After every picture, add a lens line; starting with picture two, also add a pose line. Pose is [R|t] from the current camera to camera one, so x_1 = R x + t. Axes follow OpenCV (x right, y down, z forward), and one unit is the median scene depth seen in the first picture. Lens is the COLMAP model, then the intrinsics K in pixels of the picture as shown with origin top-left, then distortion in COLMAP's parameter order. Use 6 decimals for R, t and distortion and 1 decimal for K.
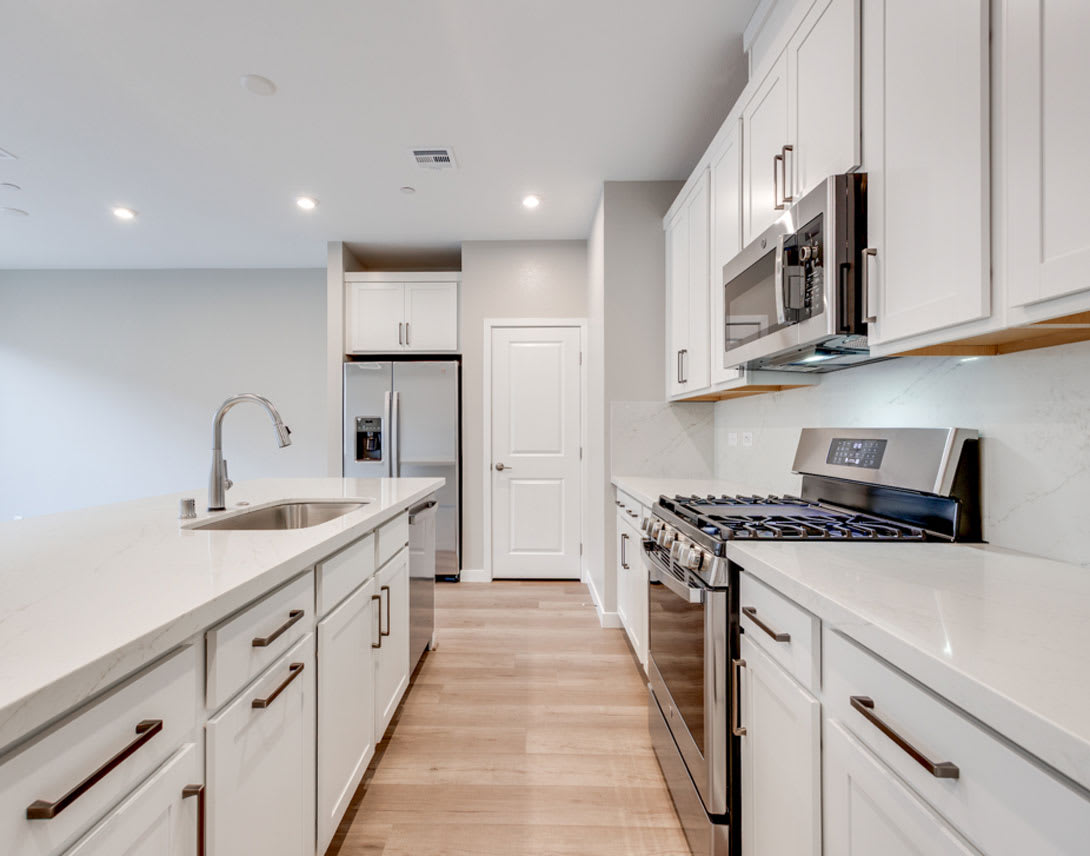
lens RADIAL K [[504.7, 0, 518.8], [0, 504.7, 425.4], [0, 0, 1]] dist [-0.001852, 0.000422]
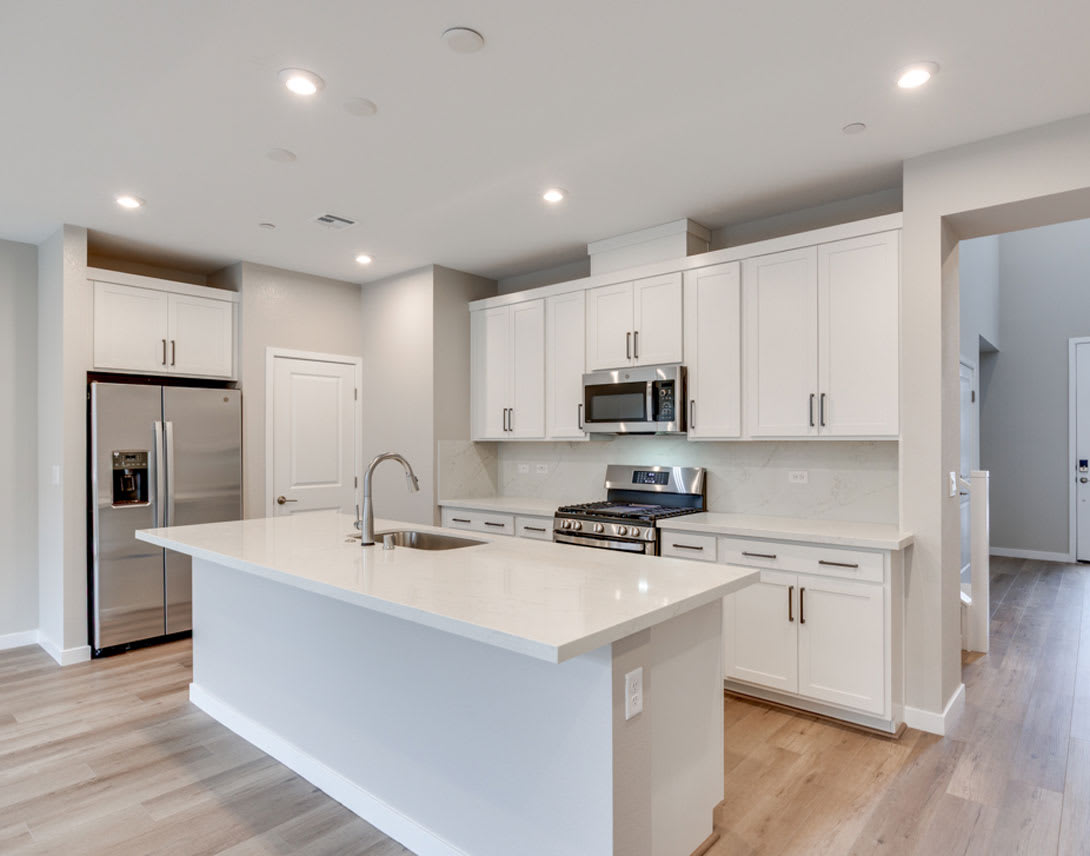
lens RADIAL K [[535.5, 0, 543.8], [0, 535.5, 447.4], [0, 0, 1]] dist [-0.000064, 0.000053]
pose [[0.700920, -0.002316, 0.713236, -0.447711], [-0.003505, 0.999971, 0.006692, -0.030903], [-0.713232, -0.007190, 0.700892, -0.093966]]
